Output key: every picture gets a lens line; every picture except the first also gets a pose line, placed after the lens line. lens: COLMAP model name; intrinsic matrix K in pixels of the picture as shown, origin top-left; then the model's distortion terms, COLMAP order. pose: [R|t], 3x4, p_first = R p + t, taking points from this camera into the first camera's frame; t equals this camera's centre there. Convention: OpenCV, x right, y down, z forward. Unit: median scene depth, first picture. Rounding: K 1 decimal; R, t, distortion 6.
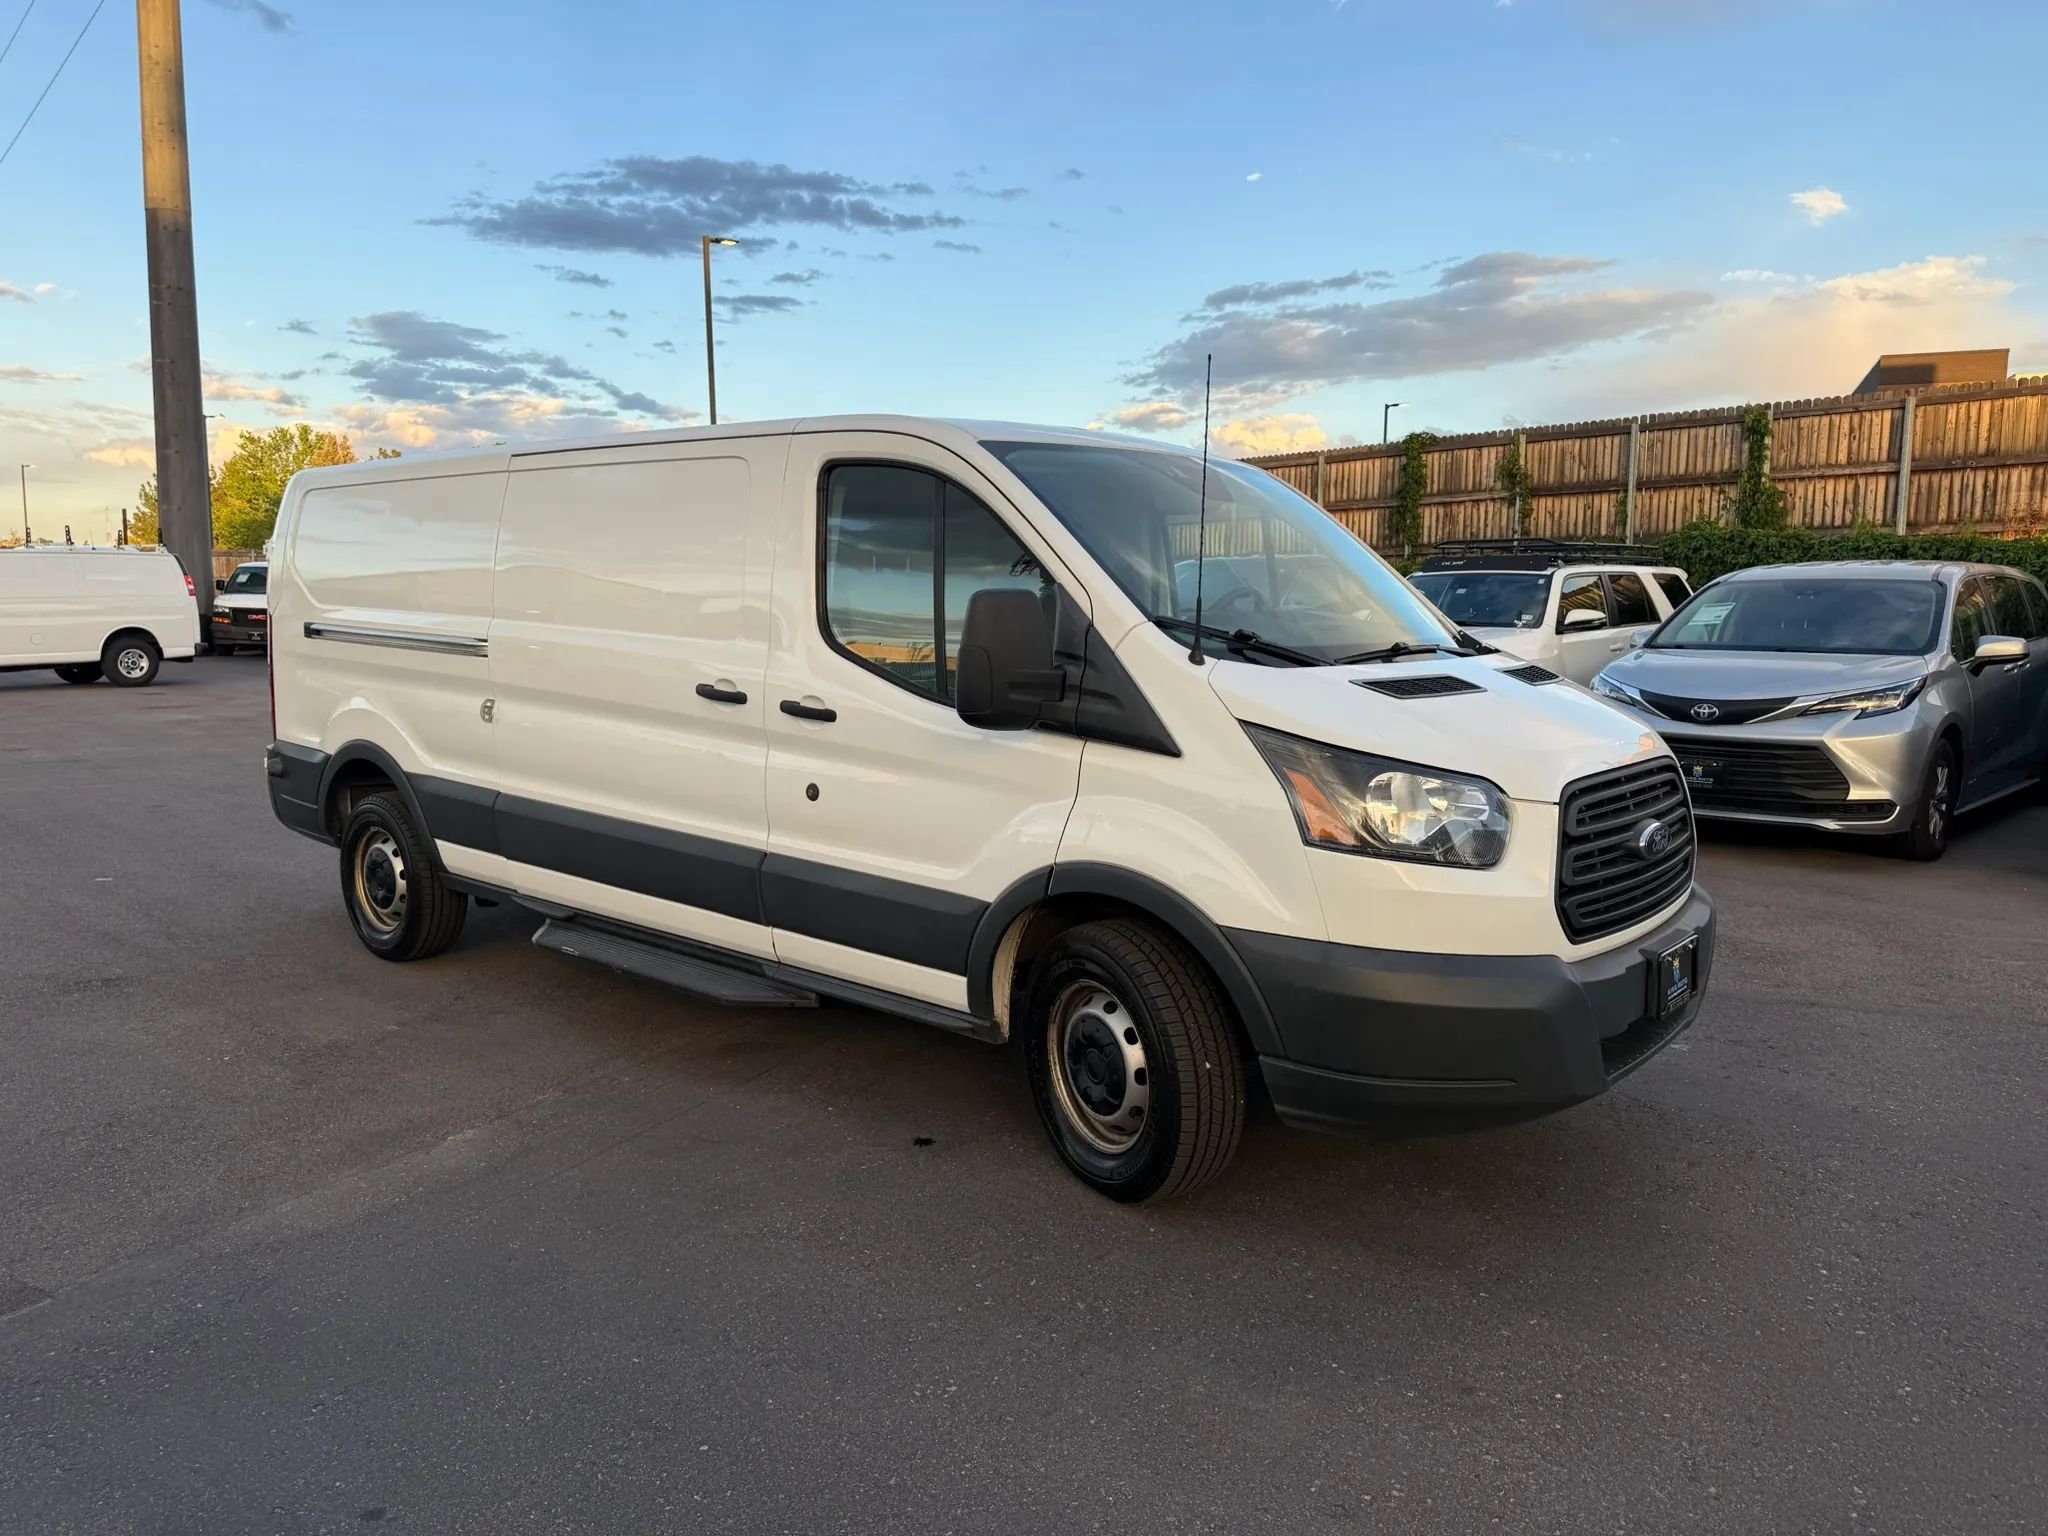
lens RADIAL K [[1457.3, 0, 1015.8], [0, 1457.3, 801.7], [0, 0, 1]] dist [0.050493, -0.053216]
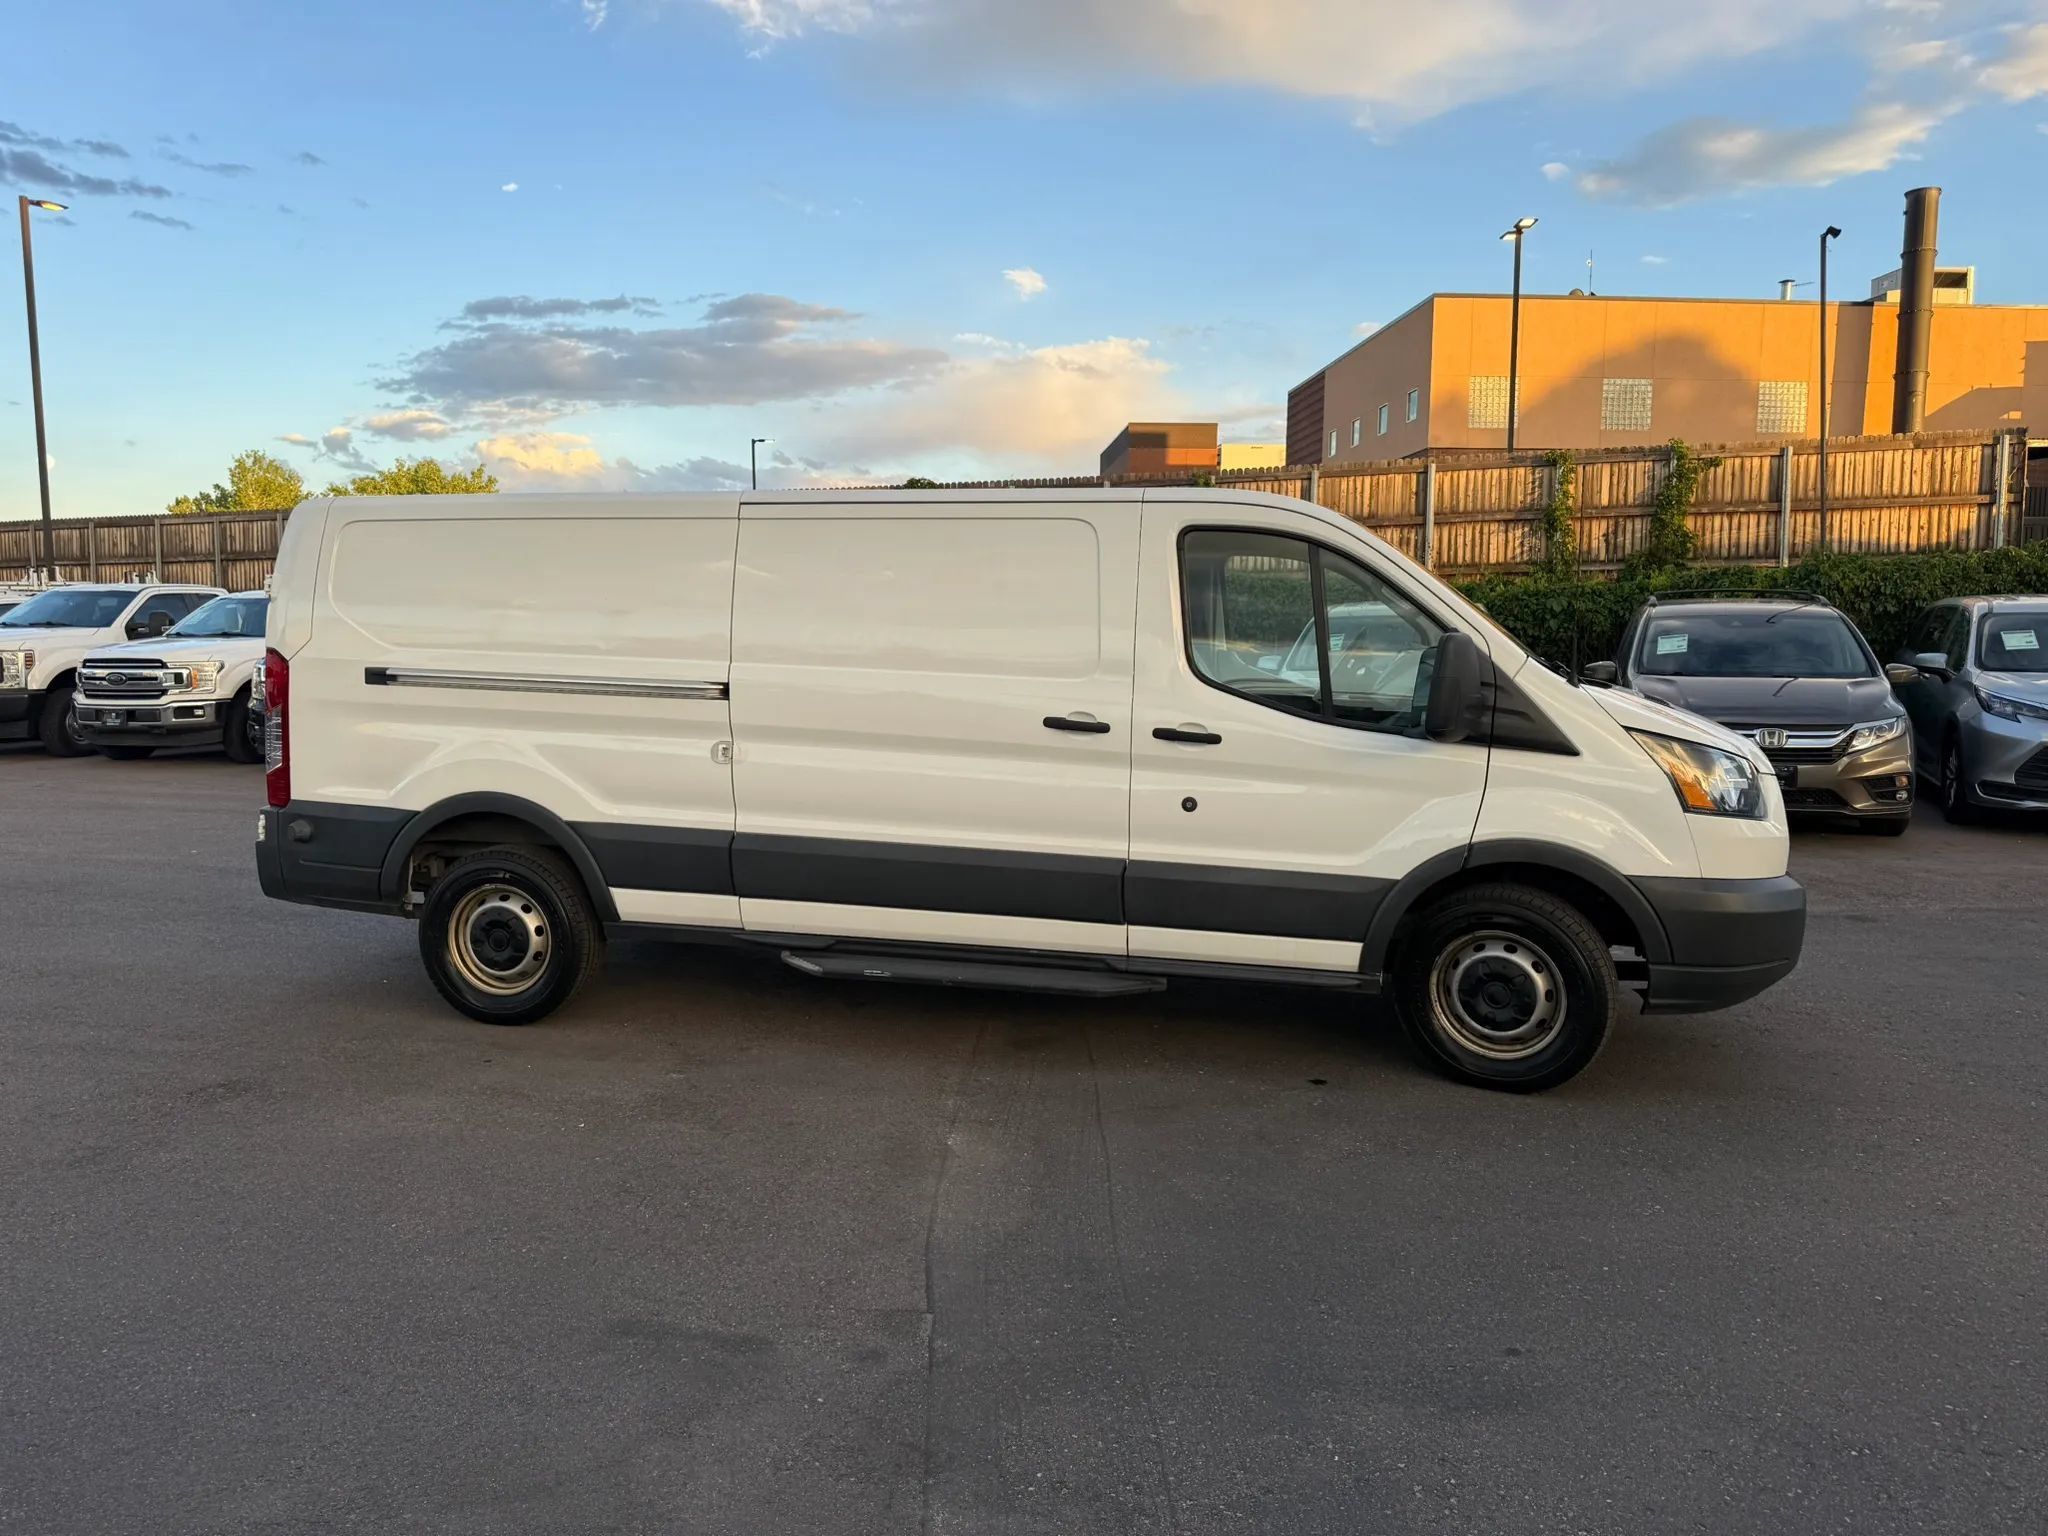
lens RADIAL K [[1457.3, 0, 1012.7], [0, 1457.3, 785.7], [0, 0, 1]] dist [0.050493, -0.053216]
pose [[0.884347, -0.052909, 0.463823, -0.192413], [0.064864, 0.997846, -0.009847, -0.004596], [-0.462302, 0.038794, 0.885873, 0.004816]]
